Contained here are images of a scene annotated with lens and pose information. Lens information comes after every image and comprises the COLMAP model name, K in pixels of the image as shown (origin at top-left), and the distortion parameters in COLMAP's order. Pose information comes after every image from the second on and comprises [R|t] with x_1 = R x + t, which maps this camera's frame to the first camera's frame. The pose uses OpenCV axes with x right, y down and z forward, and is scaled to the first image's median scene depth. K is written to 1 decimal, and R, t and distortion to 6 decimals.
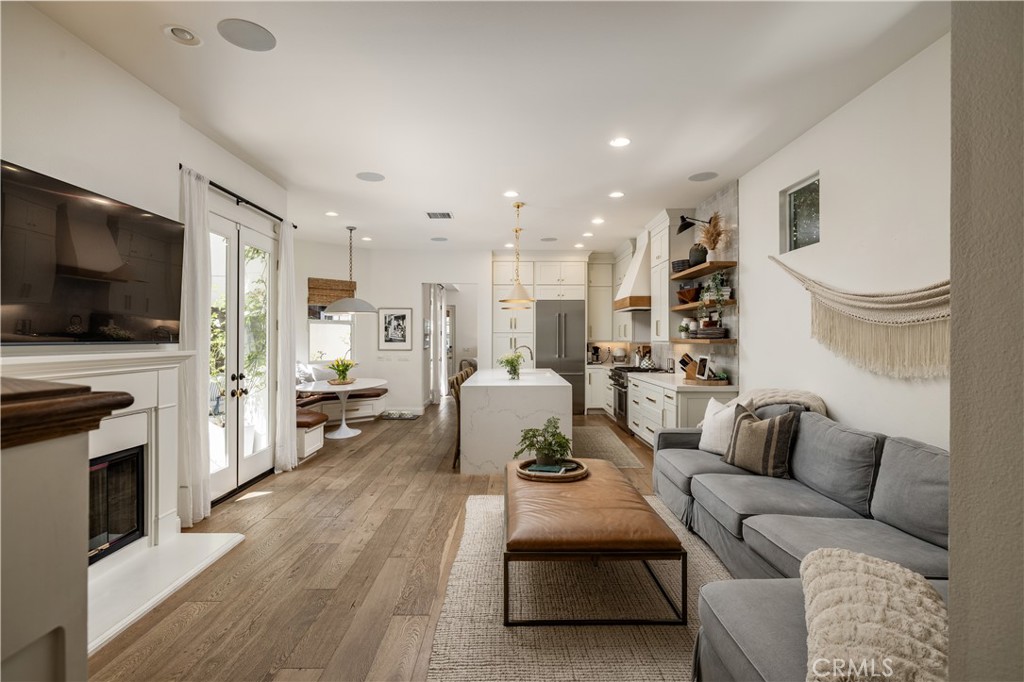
lens RADIAL K [[475.7, 0, 512.9], [0, 475.7, 343.6], [0, 0, 1]] dist [-0.001002, -0.000144]
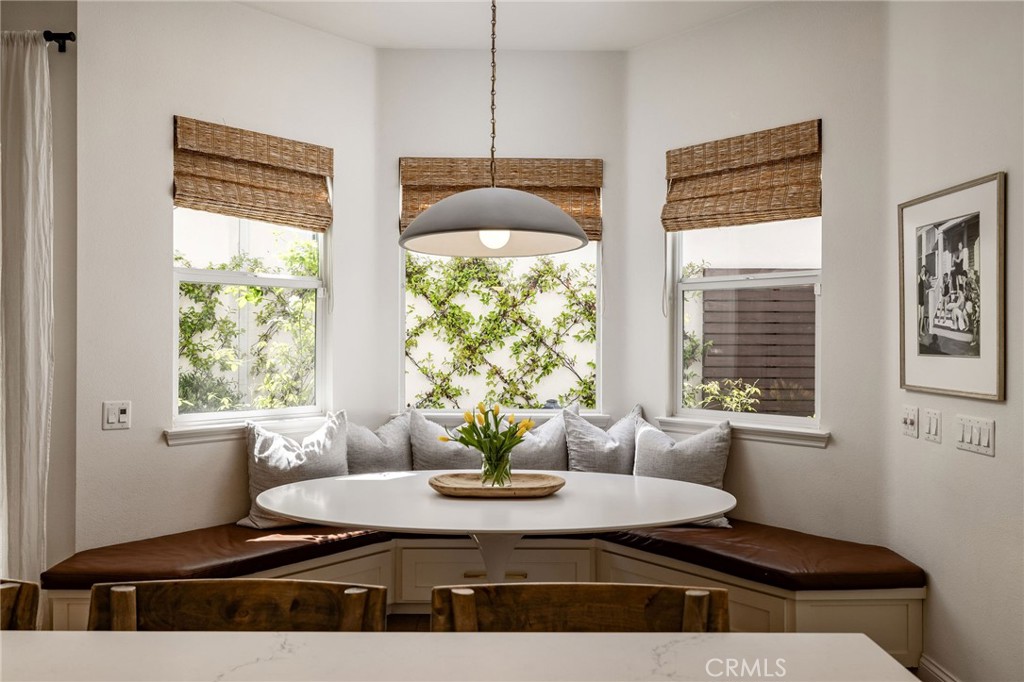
lens RADIAL K [[744.2, 0, 516.7], [0, 744.2, 338.2], [0, 0, 1]] dist [0.000063, 0.001474]
pose [[0.009641, 0.001181, -0.999953, 0.079274], [-0.006050, 0.999981, 0.001123, -0.010446], [0.999935, 0.006039, 0.009648, 0.875005]]
